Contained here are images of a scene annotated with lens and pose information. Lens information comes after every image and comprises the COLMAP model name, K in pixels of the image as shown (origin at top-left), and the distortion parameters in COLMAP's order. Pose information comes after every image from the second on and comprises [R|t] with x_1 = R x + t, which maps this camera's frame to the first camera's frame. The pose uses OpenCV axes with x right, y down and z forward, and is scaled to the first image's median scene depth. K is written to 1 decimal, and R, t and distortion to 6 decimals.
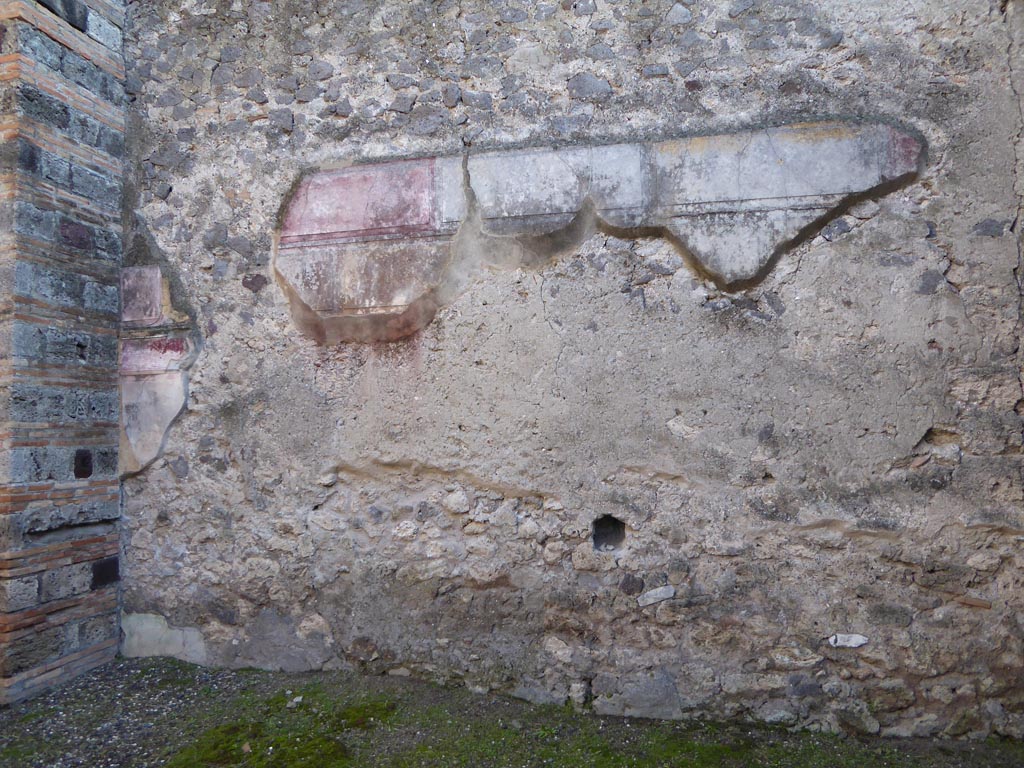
lens RADIAL K [[721.3, 0, 514.8], [0, 721.3, 387.0], [0, 0, 1]] dist [-0.034041, 0.009317]
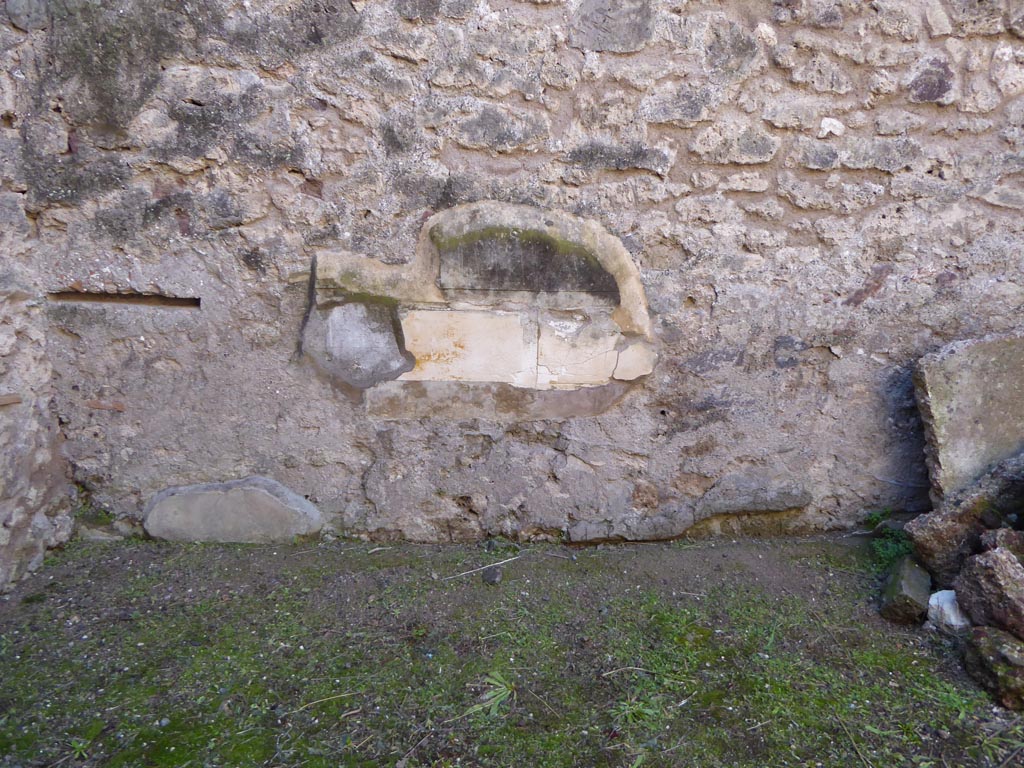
lens RADIAL K [[721.3, 0, 512.8], [0, 721.3, 377.9], [0, 0, 1]] dist [-0.034041, 0.009317]
pose [[-0.210915, -0.240584, 0.947436, -0.134297], [-0.057514, 0.970614, 0.233666, 0.073021], [-0.975811, -0.005207, -0.218554, 0.591668]]
